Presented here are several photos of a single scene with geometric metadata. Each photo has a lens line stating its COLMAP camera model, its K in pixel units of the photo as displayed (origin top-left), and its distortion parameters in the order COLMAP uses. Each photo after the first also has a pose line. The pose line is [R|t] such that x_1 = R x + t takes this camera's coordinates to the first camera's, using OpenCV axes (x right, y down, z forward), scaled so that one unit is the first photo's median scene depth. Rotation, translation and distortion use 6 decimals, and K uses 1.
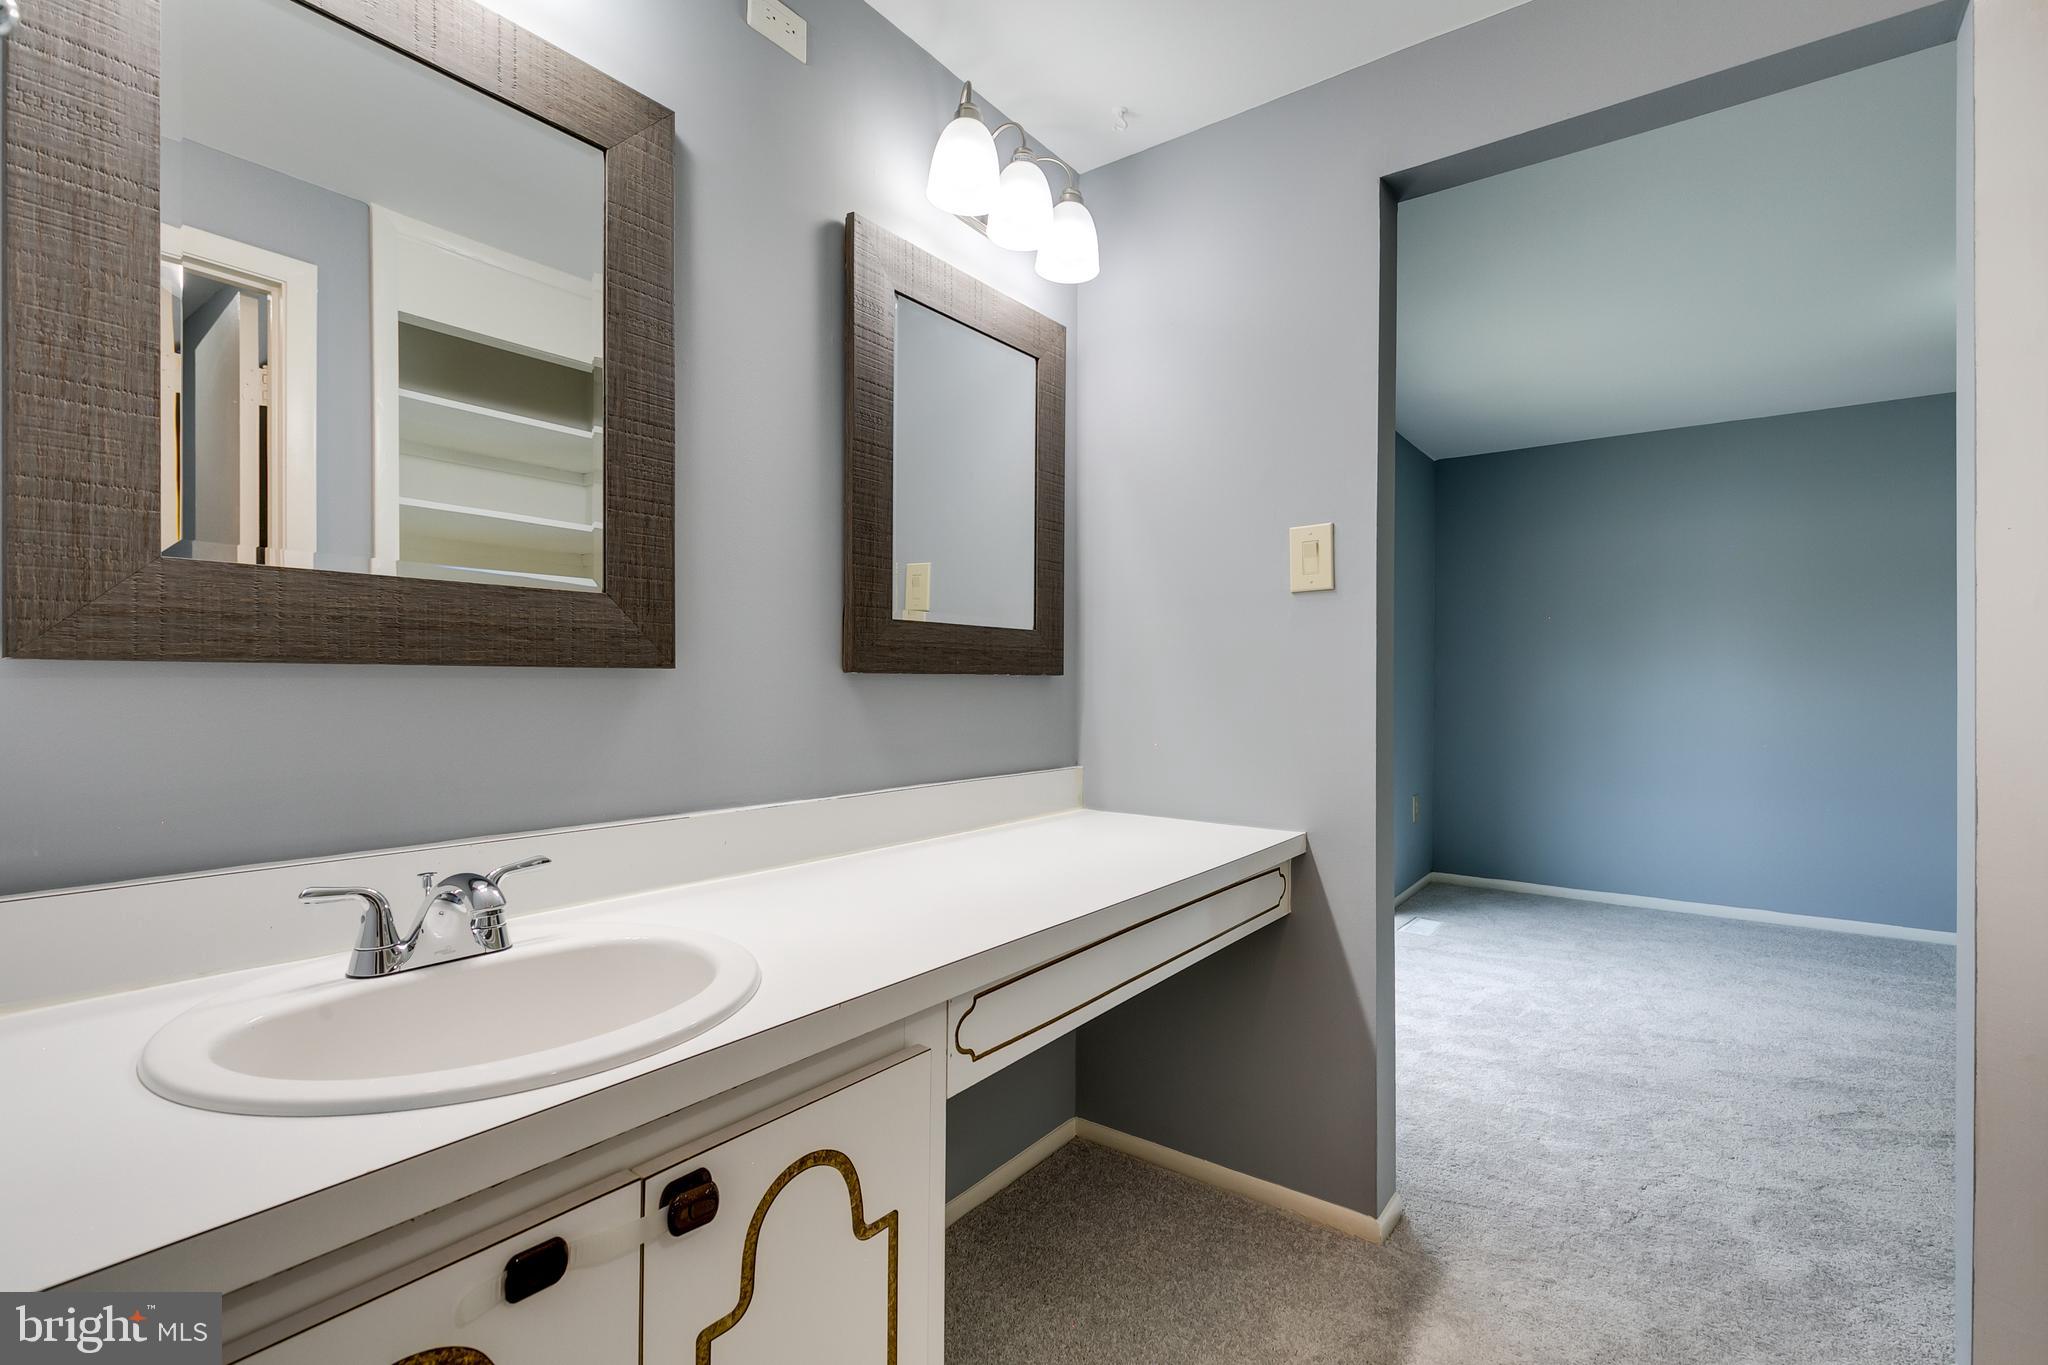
lens RADIAL K [[926.2, 0, 1026.1], [0, 926.2, 672.3], [0, 0, 1]] dist [0.000807, 0.000024]
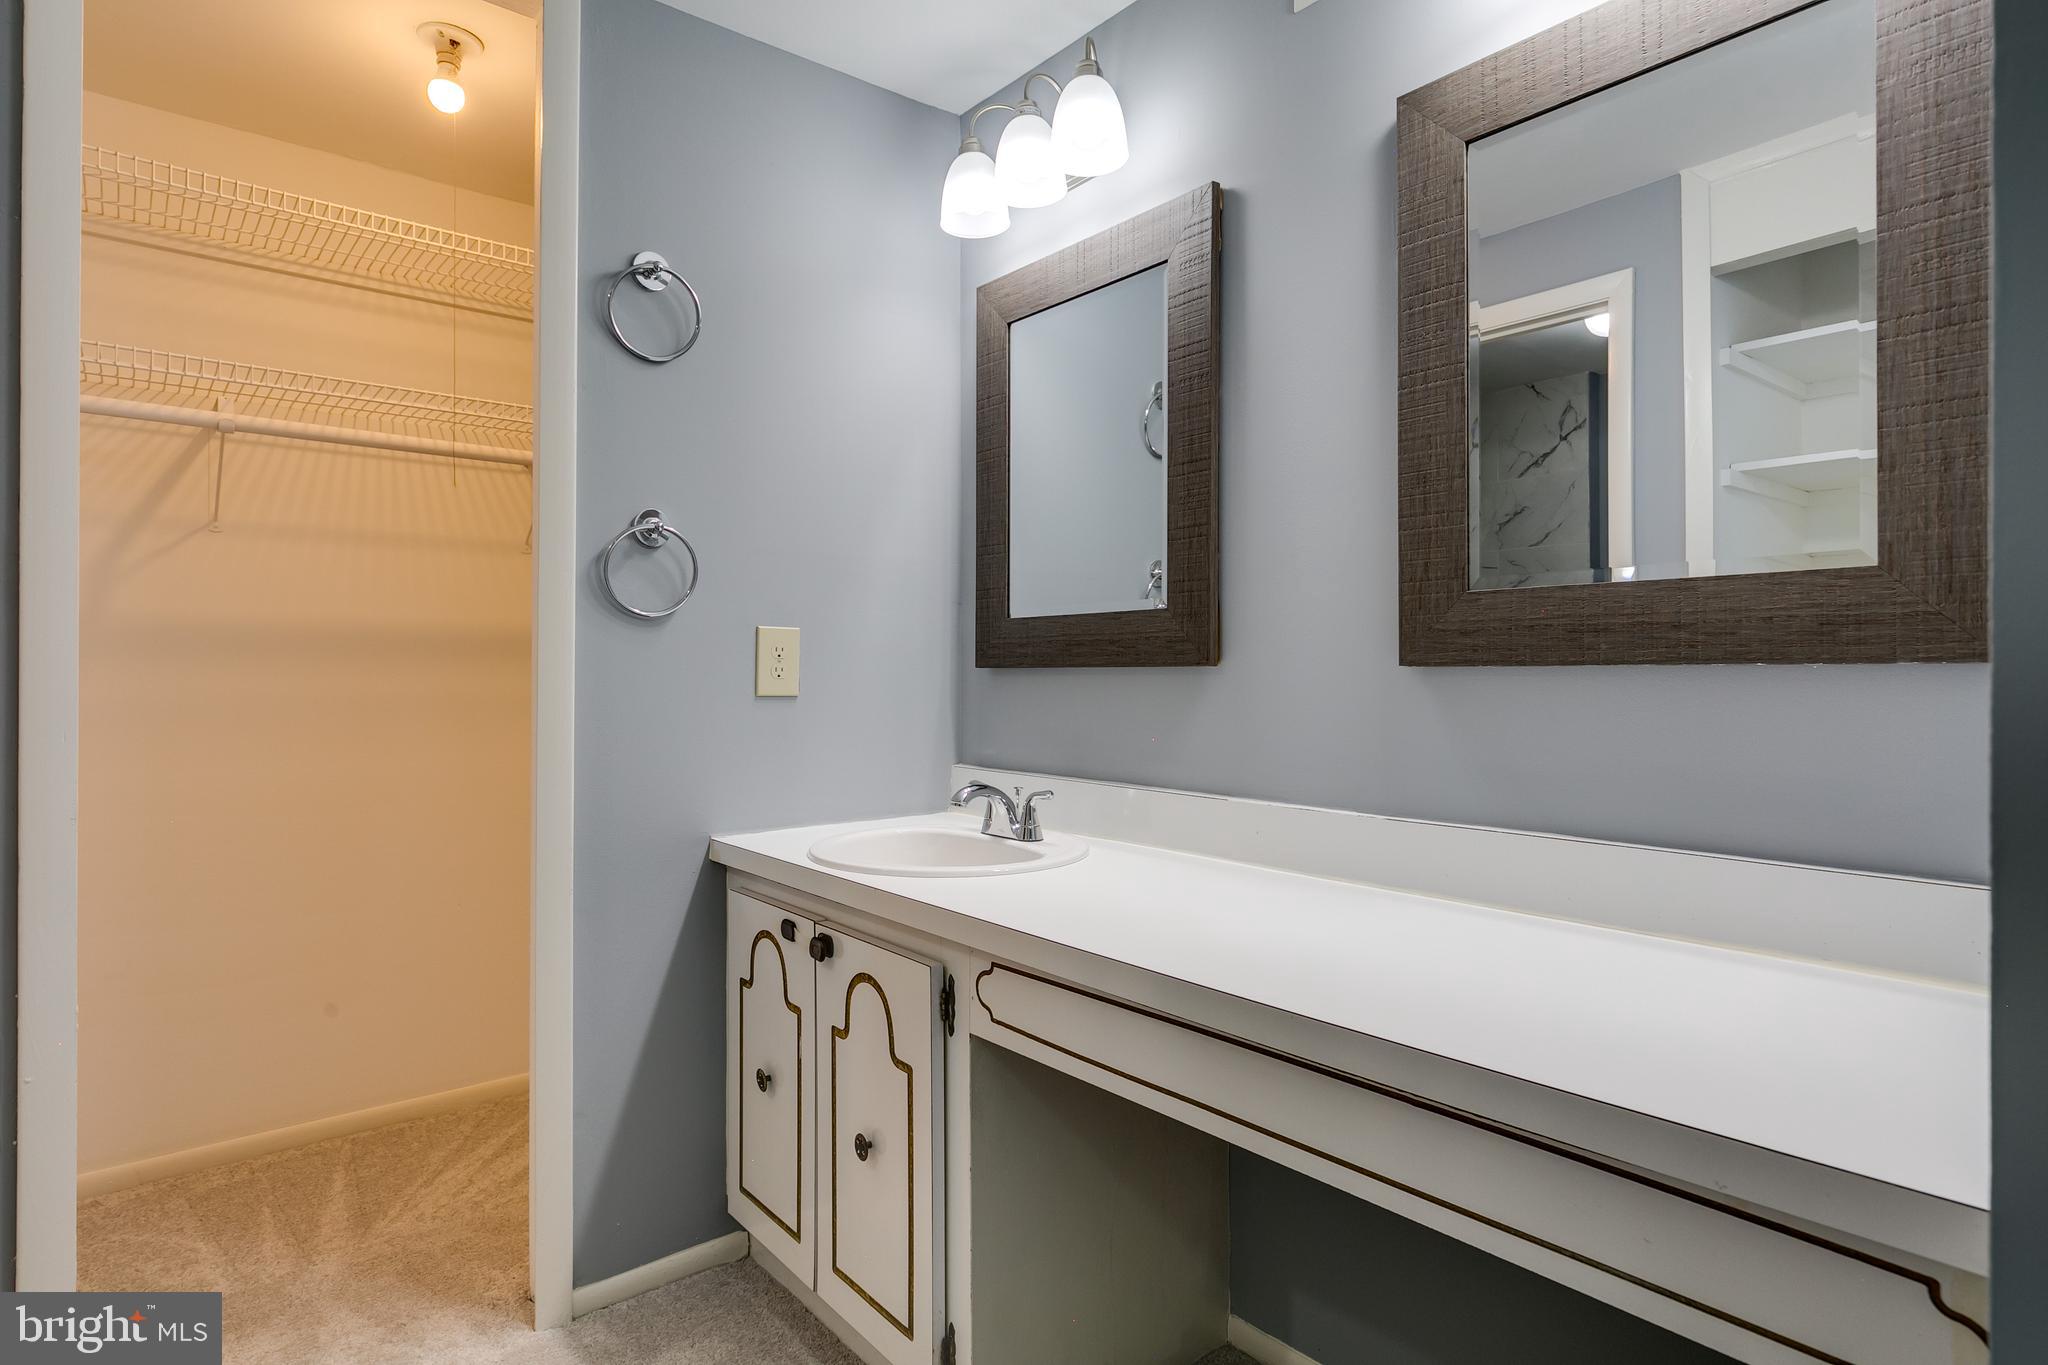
lens RADIAL K [[903.5, 0, 1029.1], [0, 903.5, 679.7], [0, 0, 1]] dist [0.000724, -0.000157]
pose [[-0.177455, -0.005182, -0.984115, 0.768634], [0.003219, 0.999978, -0.005846, 0.018784], [0.984124, -0.004205, -0.177434, 0.962618]]
